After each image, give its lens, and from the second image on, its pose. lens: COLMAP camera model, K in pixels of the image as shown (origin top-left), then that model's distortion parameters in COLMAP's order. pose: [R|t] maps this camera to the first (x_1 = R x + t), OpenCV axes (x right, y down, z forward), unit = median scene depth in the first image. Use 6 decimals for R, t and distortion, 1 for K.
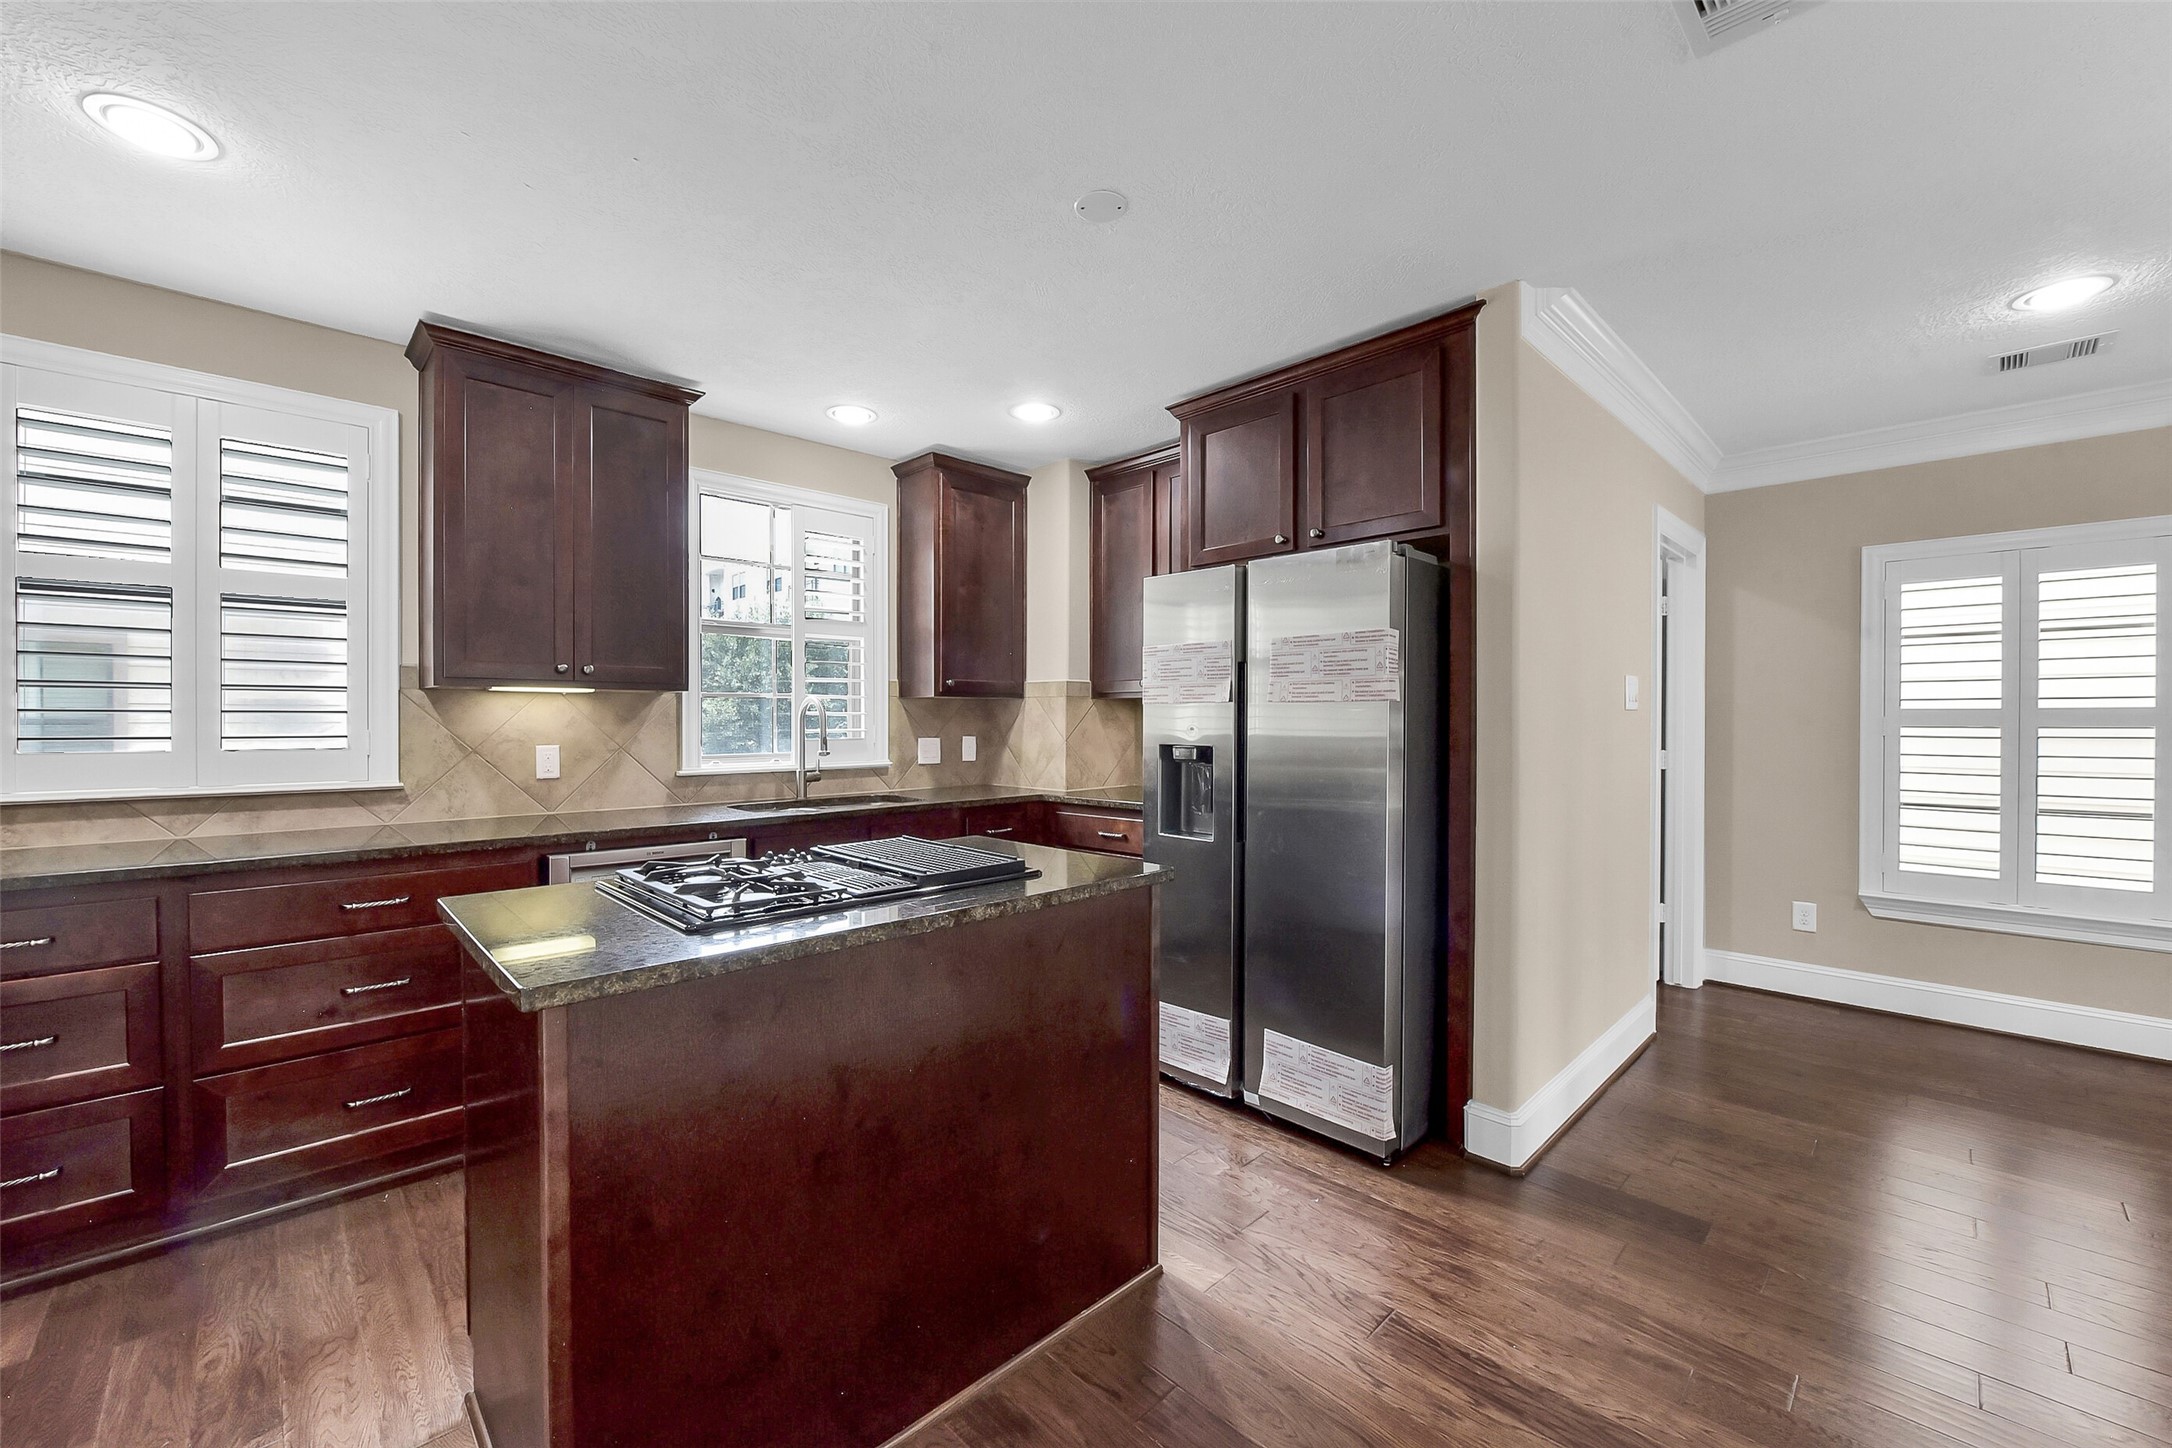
lens RADIAL K [[850.9, 0, 1070.4], [0, 850.9, 727.4], [0, 0, 1]] dist [-0.008027, -0.002878]
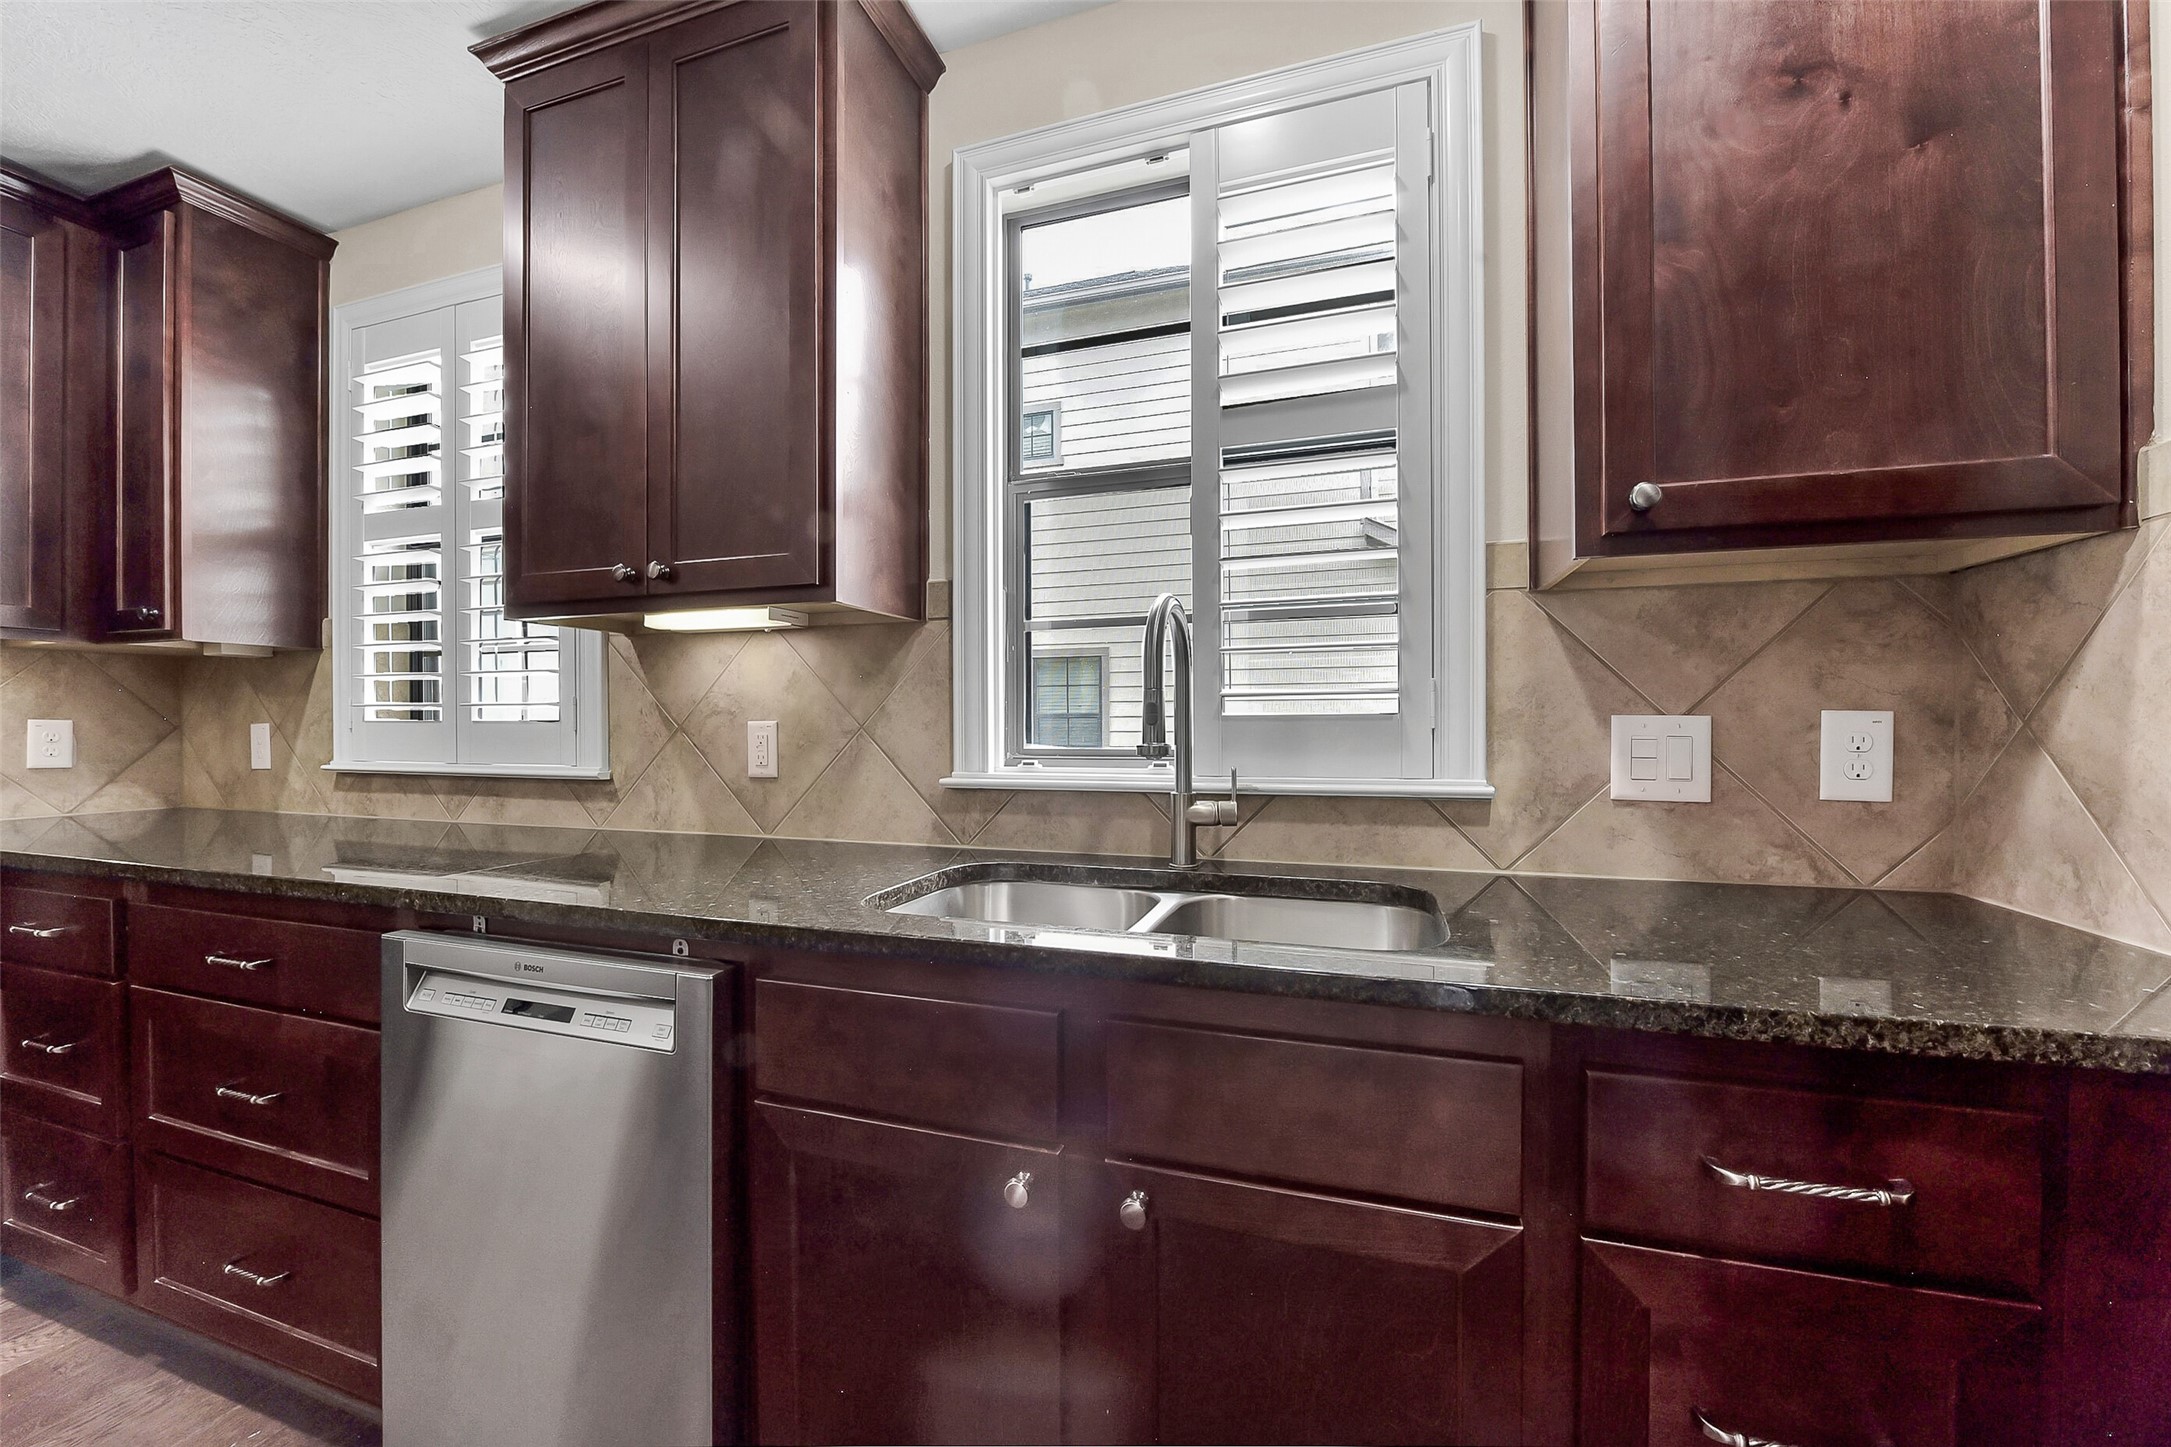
lens RADIAL K [[850.5, 0, 1073.7], [0, 850.5, 722.4], [0, 0, 1]] dist [-0.008027, -0.002878]
pose [[0.466133, -0.001464, -0.884714, 0.006890], [-0.005611, 0.999974, -0.004611, 0.024601], [0.884697, 0.007113, 0.466112, 0.954736]]
